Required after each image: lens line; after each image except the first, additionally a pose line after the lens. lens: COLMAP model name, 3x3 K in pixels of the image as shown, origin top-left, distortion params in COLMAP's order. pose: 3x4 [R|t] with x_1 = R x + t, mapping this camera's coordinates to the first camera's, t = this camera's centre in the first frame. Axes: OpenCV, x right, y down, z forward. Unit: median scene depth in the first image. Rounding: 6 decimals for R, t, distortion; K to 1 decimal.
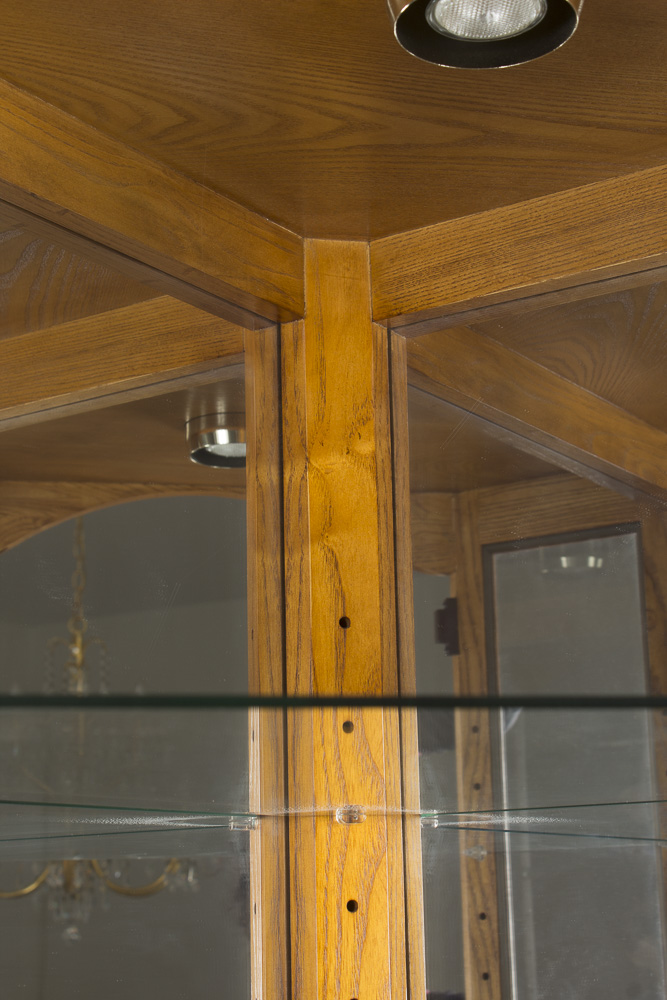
lens RADIAL K [[1750.5, 0, 333.5], [0, 1750.5, 500.0], [0, 0, 1]] dist [-0.049305, 0.015010]
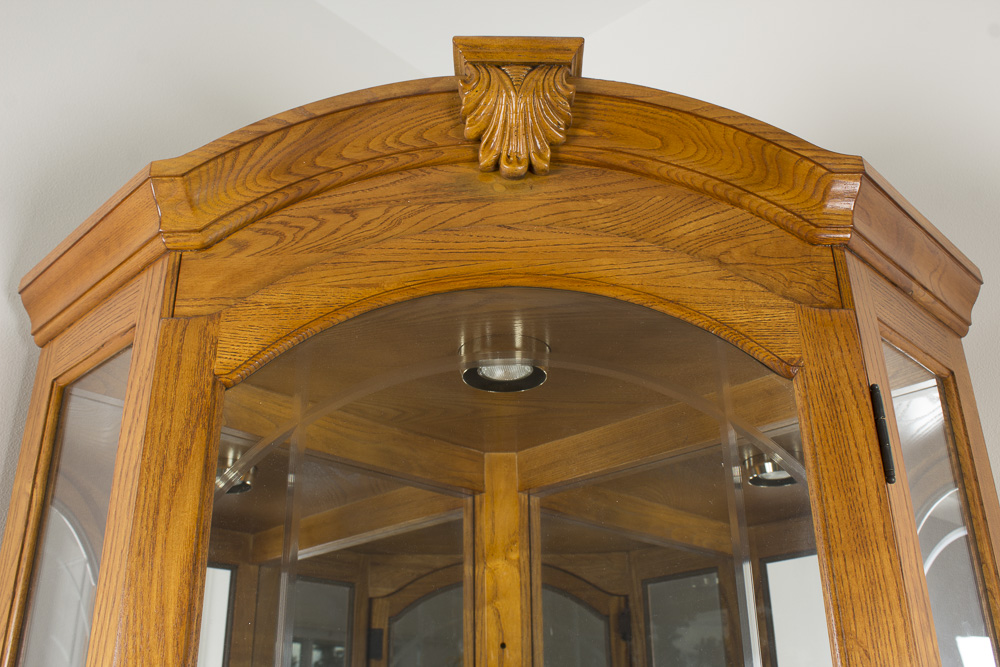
lens RADIAL K [[925.8, 0, 500.0], [0, 925.8, 333.5], [0, 0, 1]] dist [-0.104390, 0.009860]
pose [[0.981453, -0.071583, -0.177835, 0.210728], [0.035209, 0.979197, -0.199836, -0.070078], [0.188440, 0.189868, 0.963556, -0.083464]]
